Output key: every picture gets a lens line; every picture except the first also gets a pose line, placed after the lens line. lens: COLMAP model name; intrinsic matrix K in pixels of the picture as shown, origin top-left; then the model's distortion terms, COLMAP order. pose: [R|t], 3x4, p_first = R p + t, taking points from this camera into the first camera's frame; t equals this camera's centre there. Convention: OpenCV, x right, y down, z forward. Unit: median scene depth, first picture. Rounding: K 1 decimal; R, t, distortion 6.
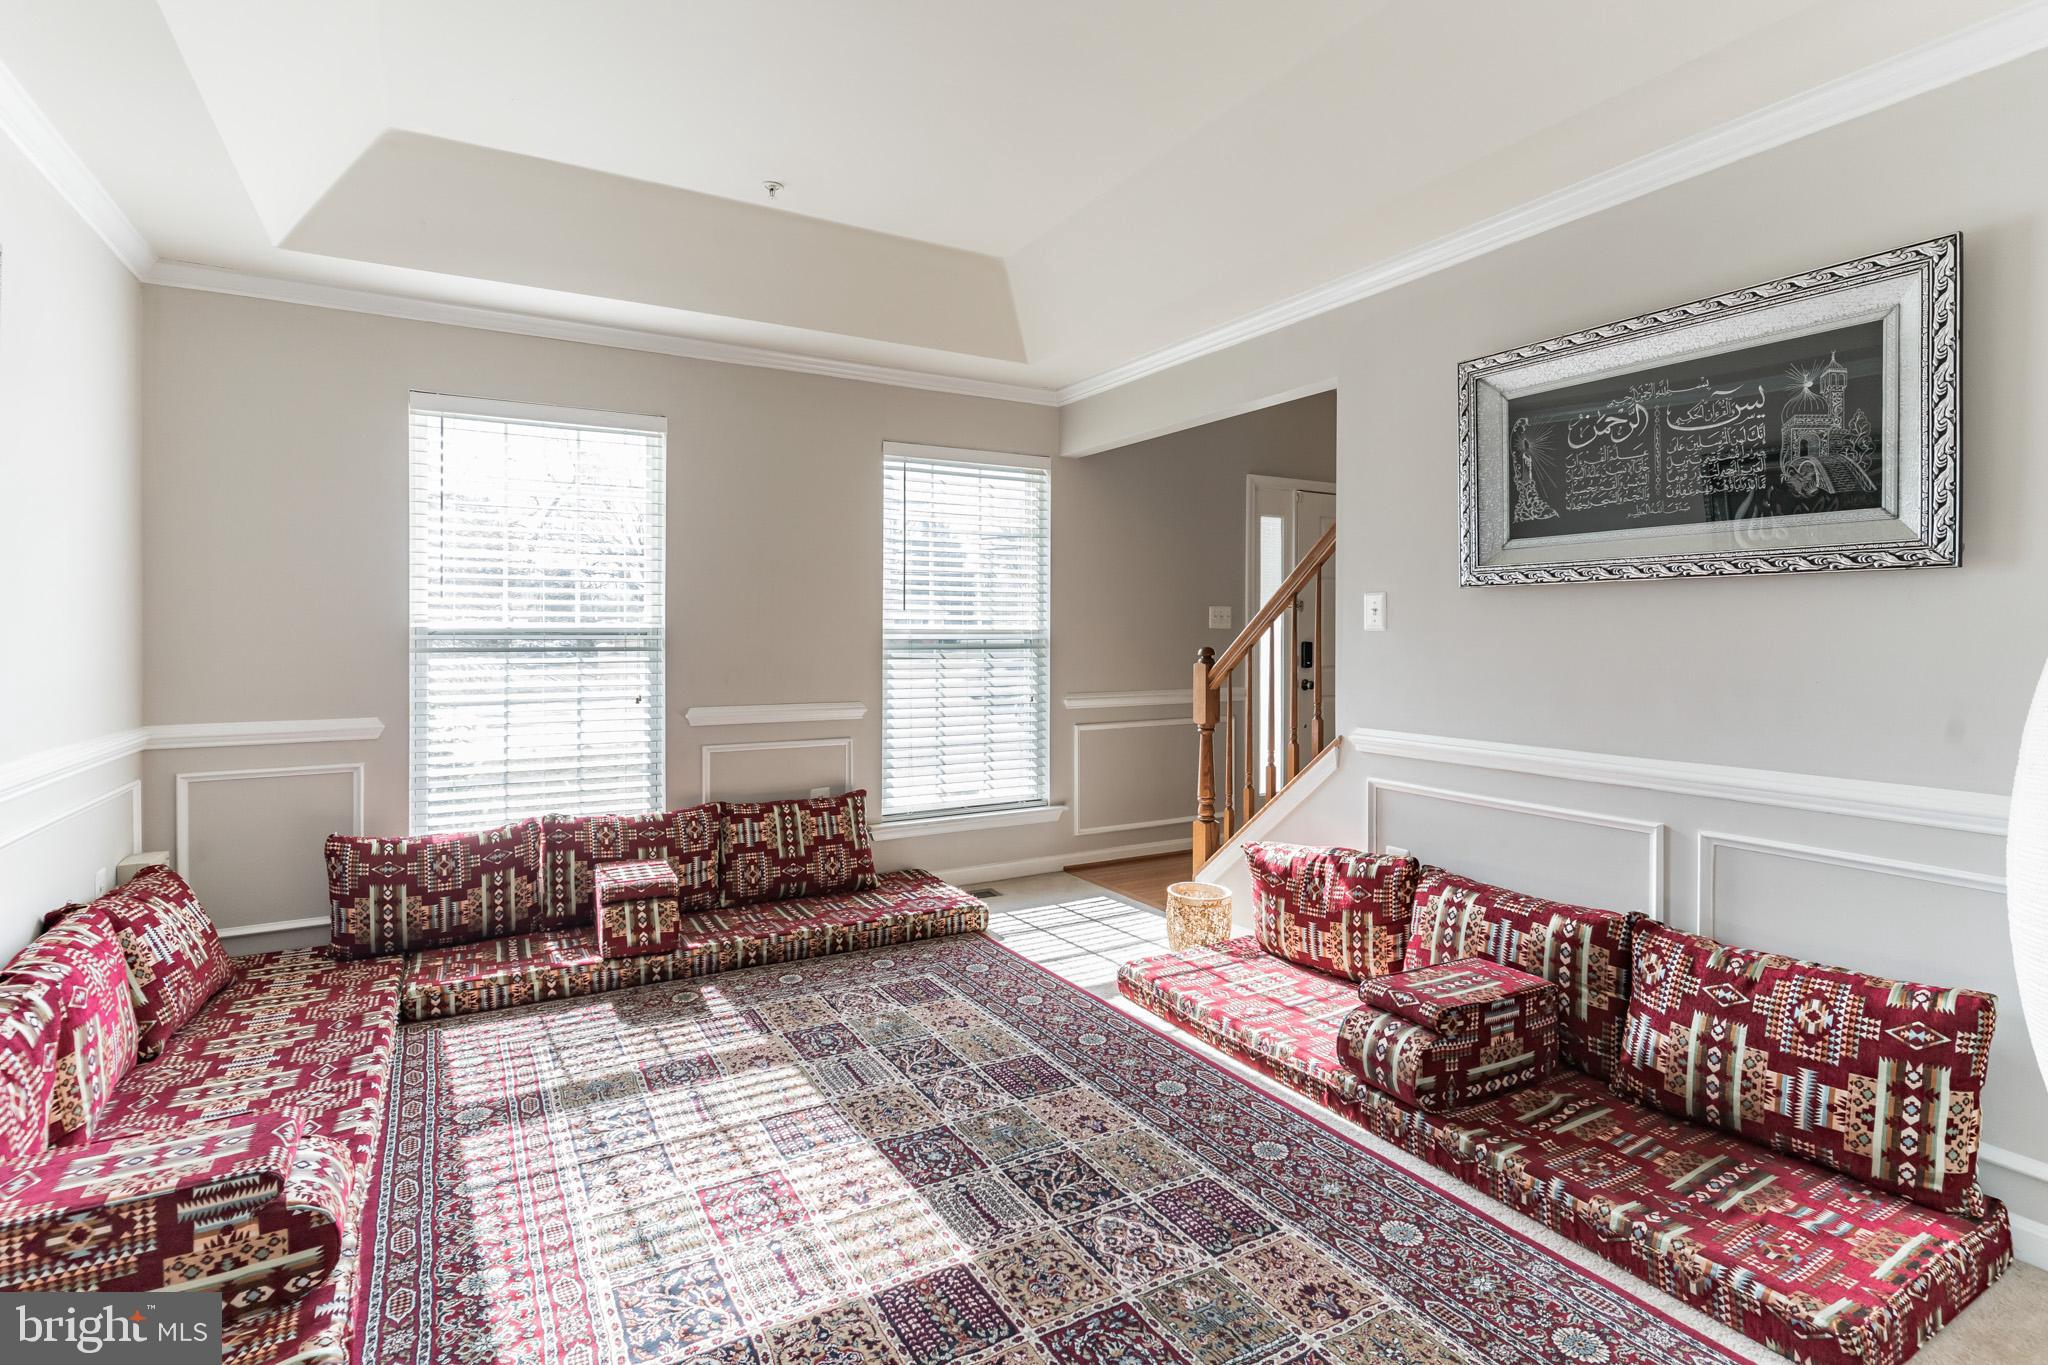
lens RADIAL K [[1001.9, 0, 1018.4], [0, 1001.9, 630.0], [0, 0, 1]] dist [0.004318, -0.001650]
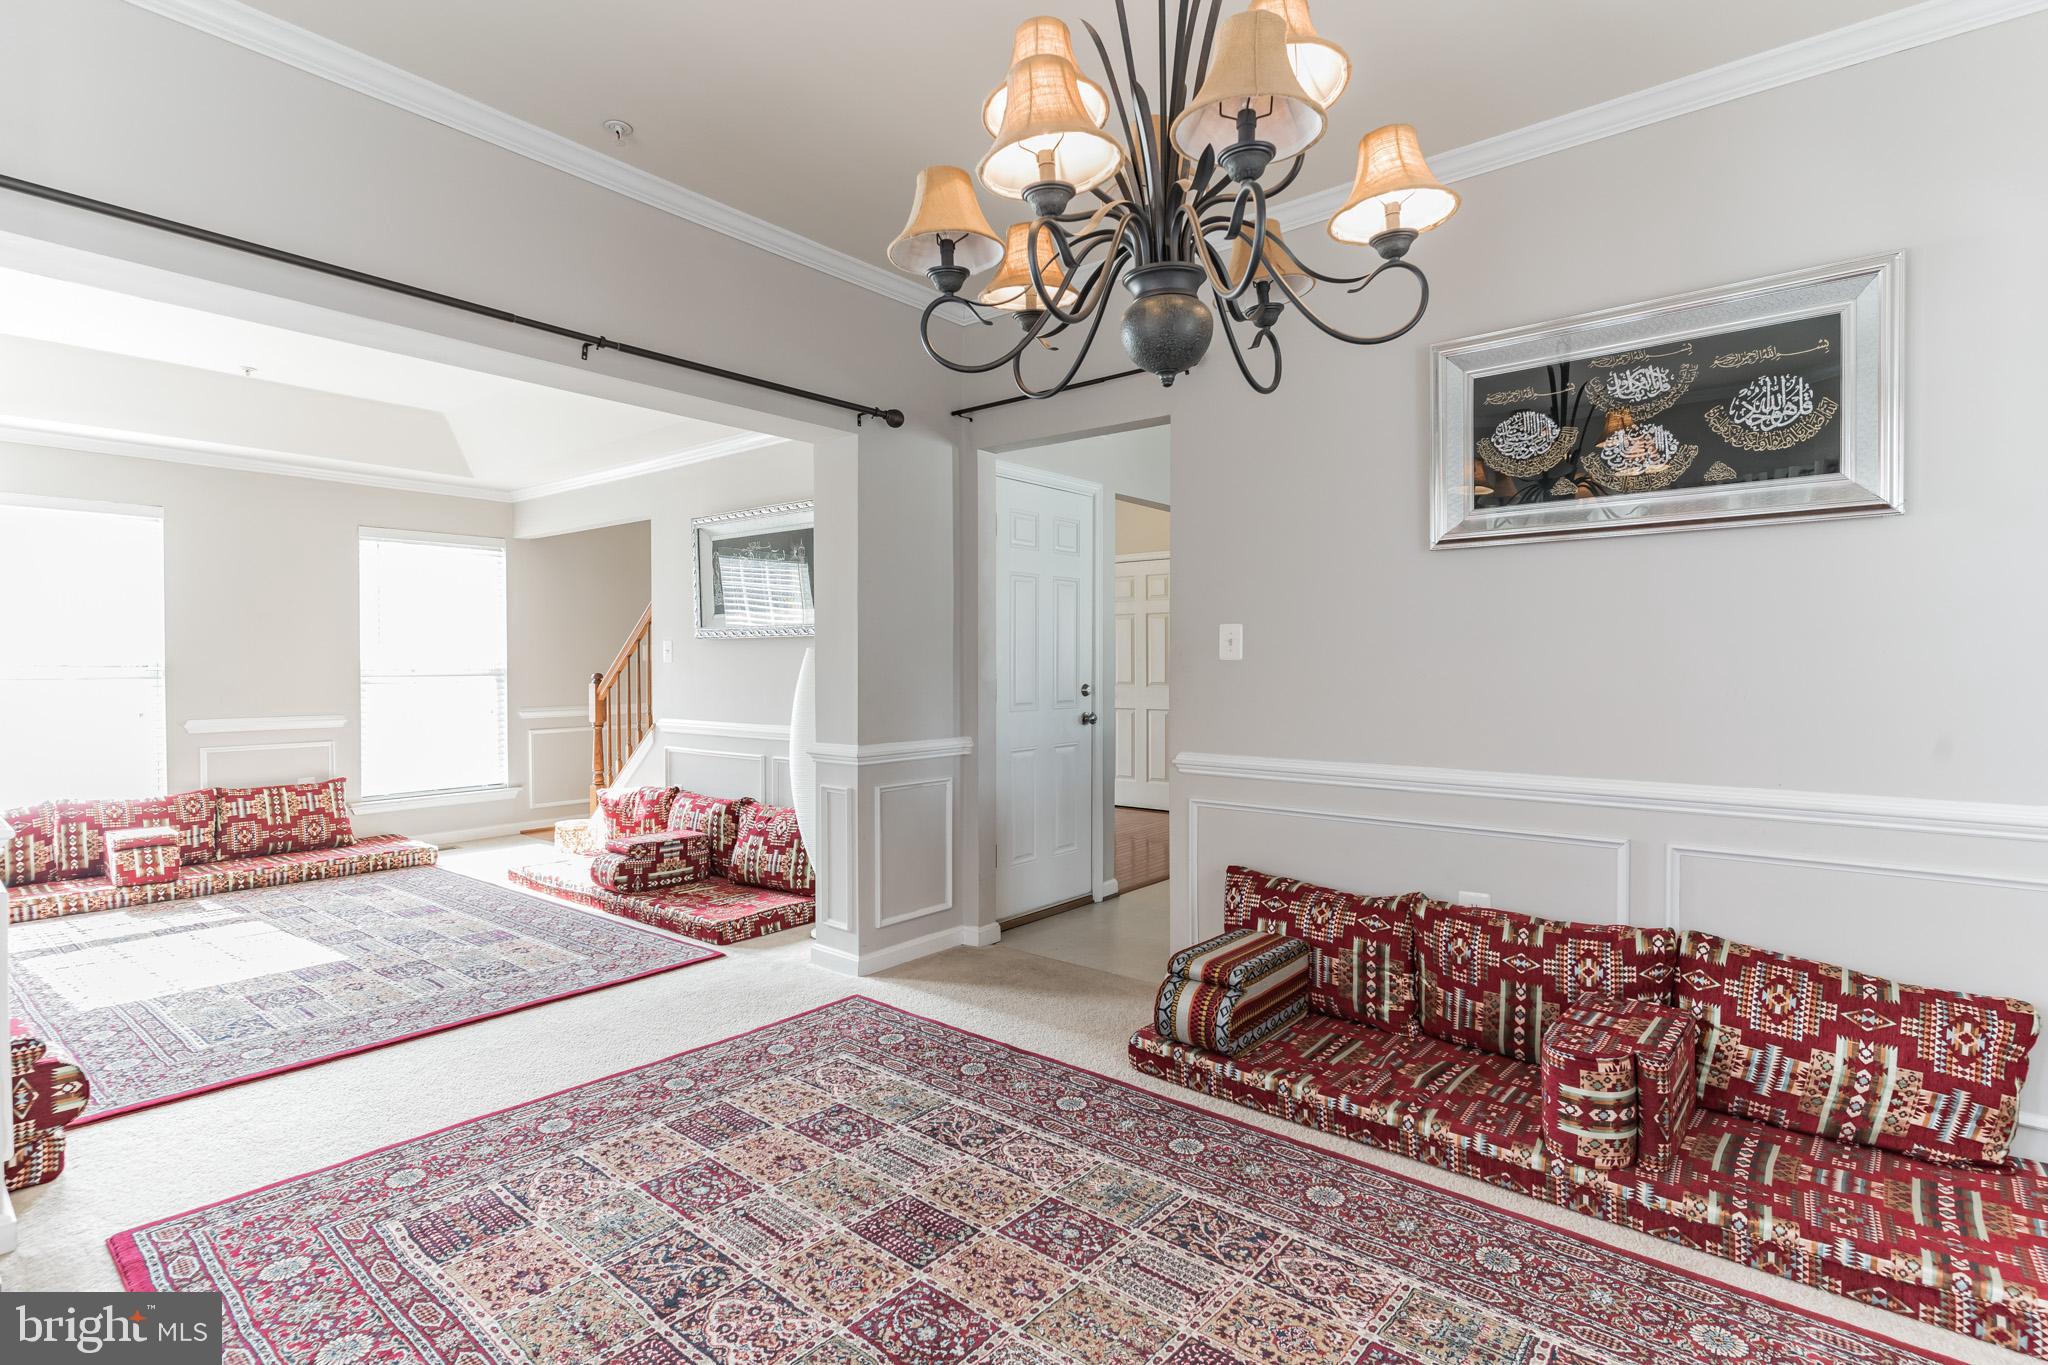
lens RADIAL K [[1001.9, 0, 1019.9], [0, 1001.9, 681.1], [0, 0, 1]] dist [0.004318, -0.001650]
pose [[0.934309, -0.010041, 0.356322, 0.273425], [0.003442, 0.999811, 0.019148, 0.002135], [-0.356447, -0.016664, 0.934167, -0.762194]]
